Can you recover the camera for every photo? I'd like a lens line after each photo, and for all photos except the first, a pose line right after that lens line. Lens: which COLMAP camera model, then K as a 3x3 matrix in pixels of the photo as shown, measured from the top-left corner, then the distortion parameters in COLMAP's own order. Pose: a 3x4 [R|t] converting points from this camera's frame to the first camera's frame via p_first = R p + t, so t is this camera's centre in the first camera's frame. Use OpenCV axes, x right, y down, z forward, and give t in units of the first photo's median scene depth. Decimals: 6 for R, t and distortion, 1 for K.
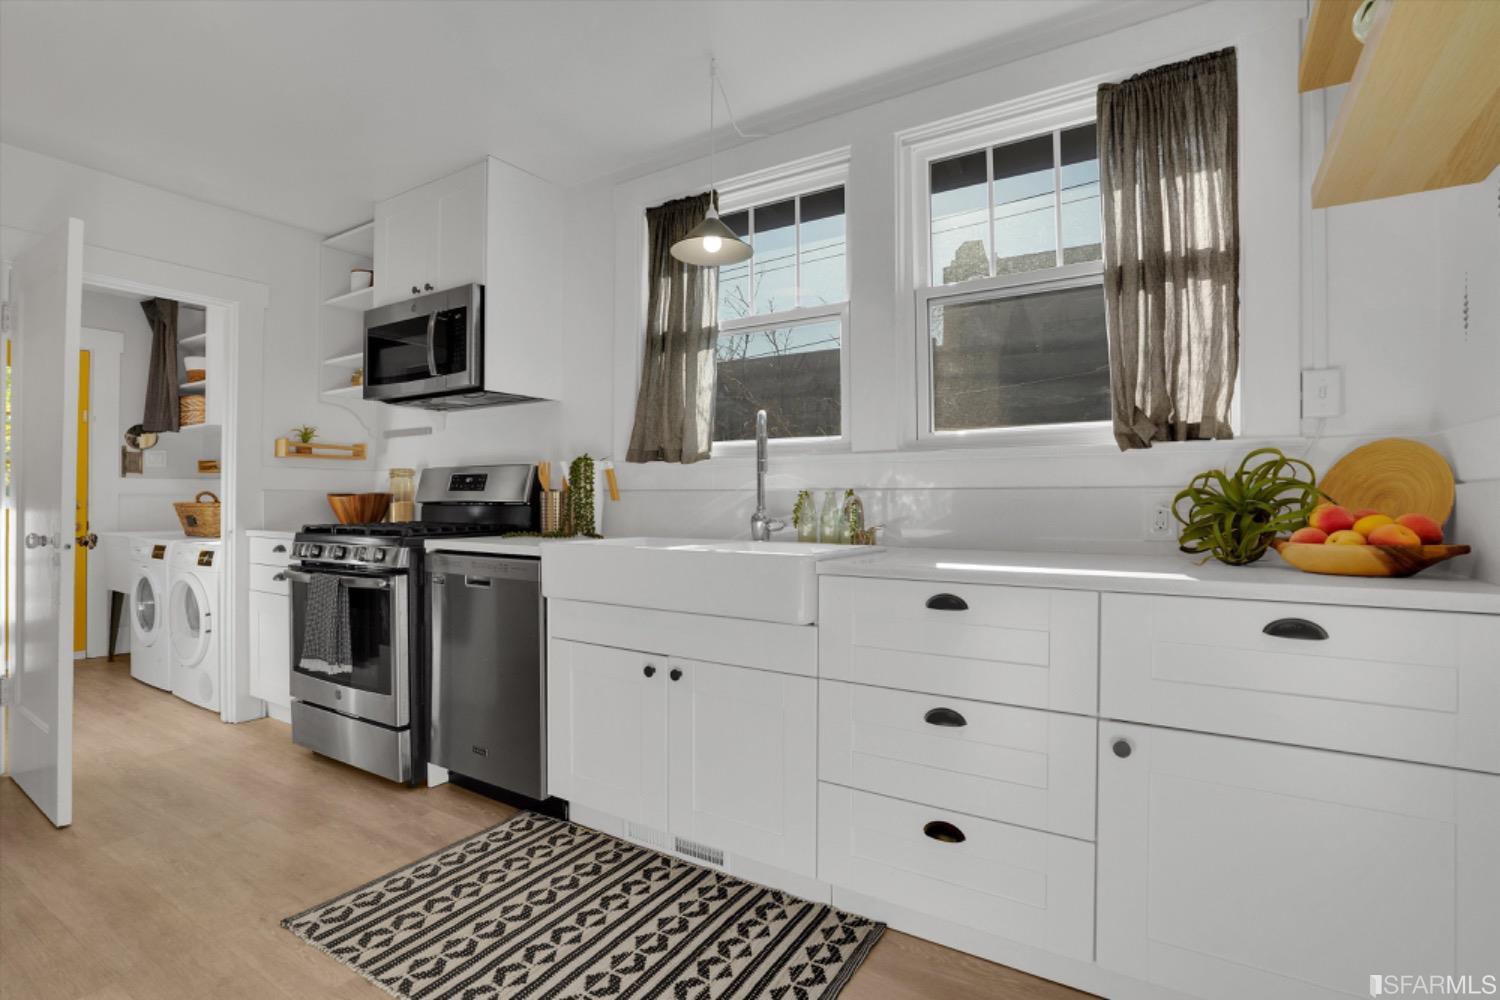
lens RADIAL K [[694.8, 0, 758.7], [0, 694.8, 495.1], [0, 0, 1]] dist [-0.037788, 0.008201]
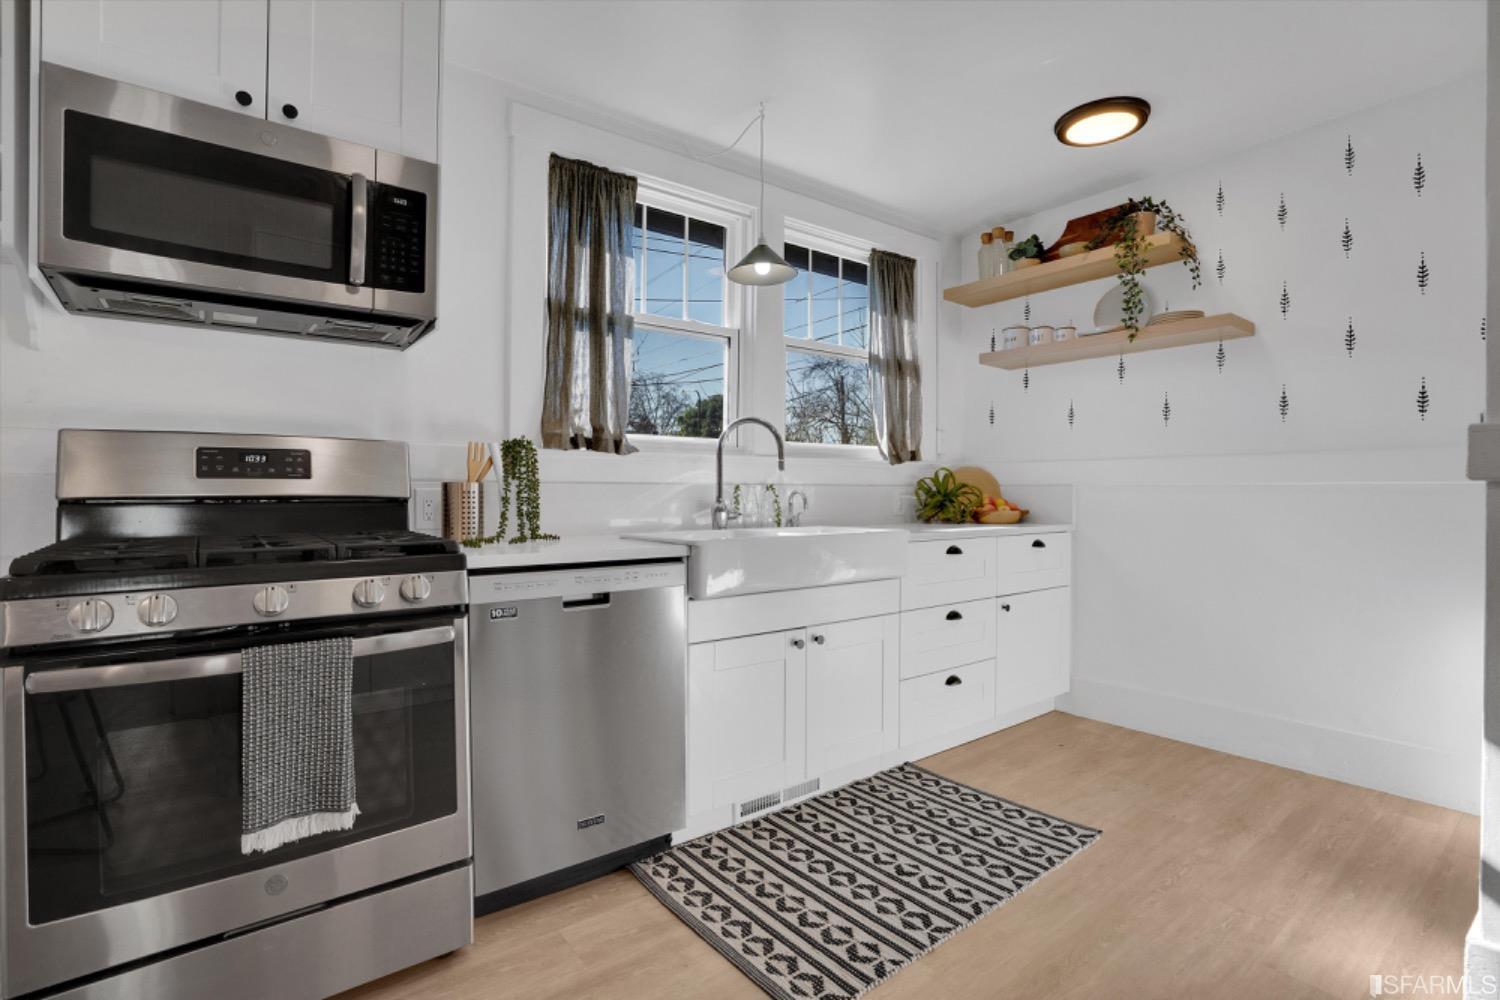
lens RADIAL K [[694.8, 0, 760.4], [0, 694.8, 493.8], [0, 0, 1]] dist [-0.037788, 0.008201]
pose [[0.367679, -0.002779, 0.929949, -1.043814], [-0.003889, 0.999982, 0.004526, 0.002666], [-0.929945, -0.005281, 0.367661, 0.542079]]
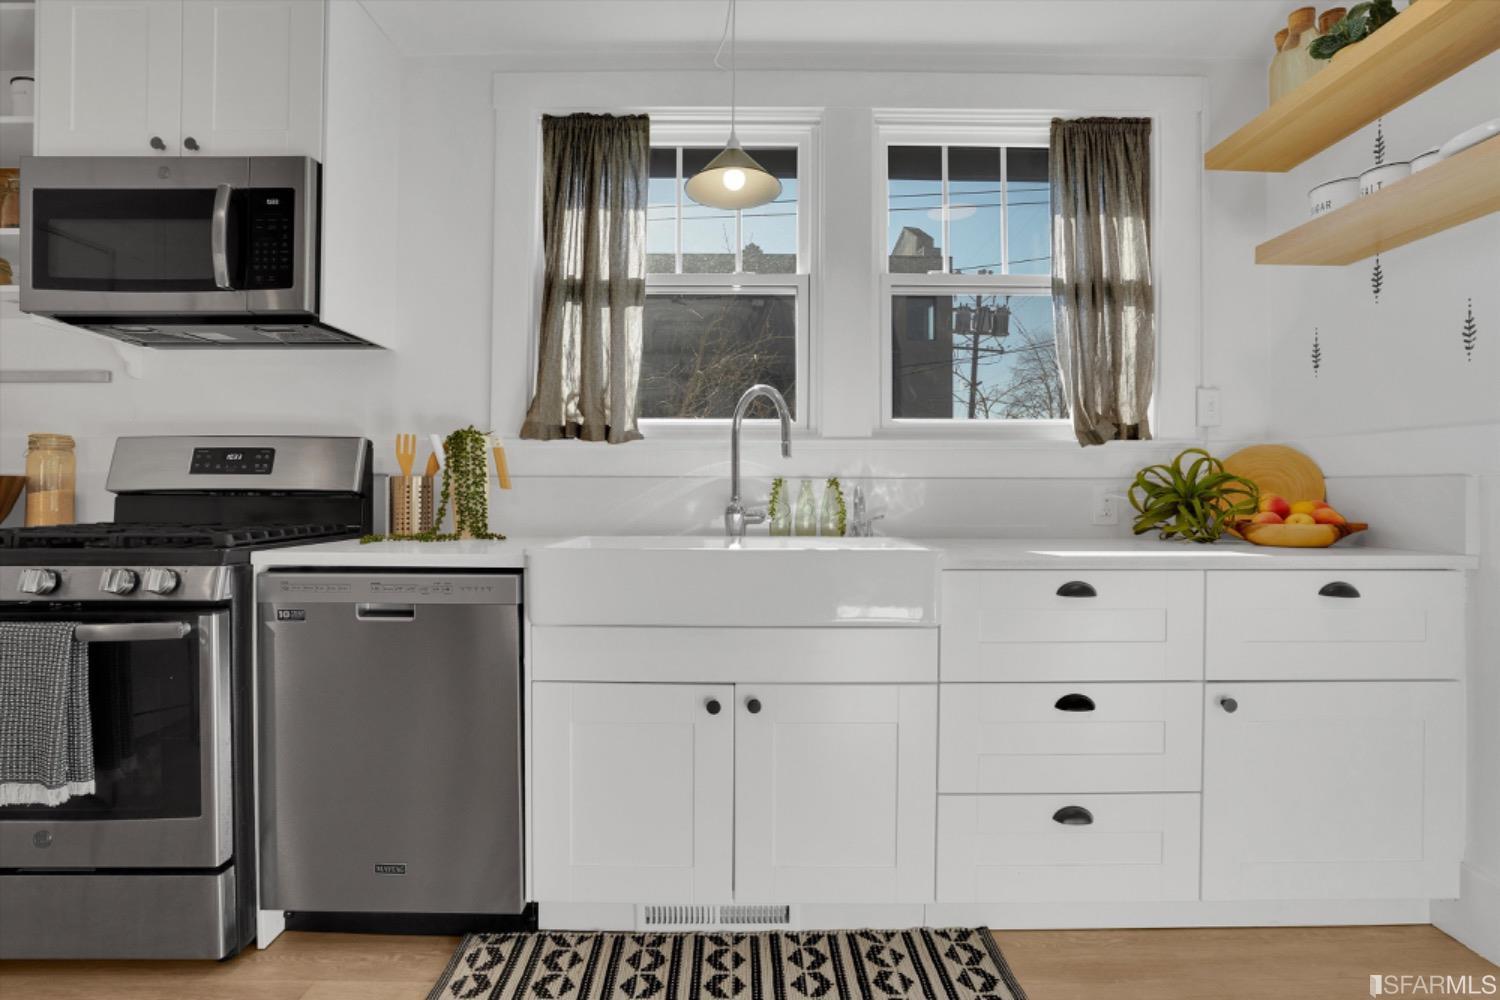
lens RADIAL K [[694.8, 0, 739.0], [0, 694.8, 491.3], [0, 0, 1]] dist [-0.037788, 0.008201]
pose [[0.854252, 0.001328, 0.519857, -0.455367], [-0.005373, 0.999966, 0.006275, 0.004457], [-0.519831, -0.008154, 0.854230, 0.267642]]
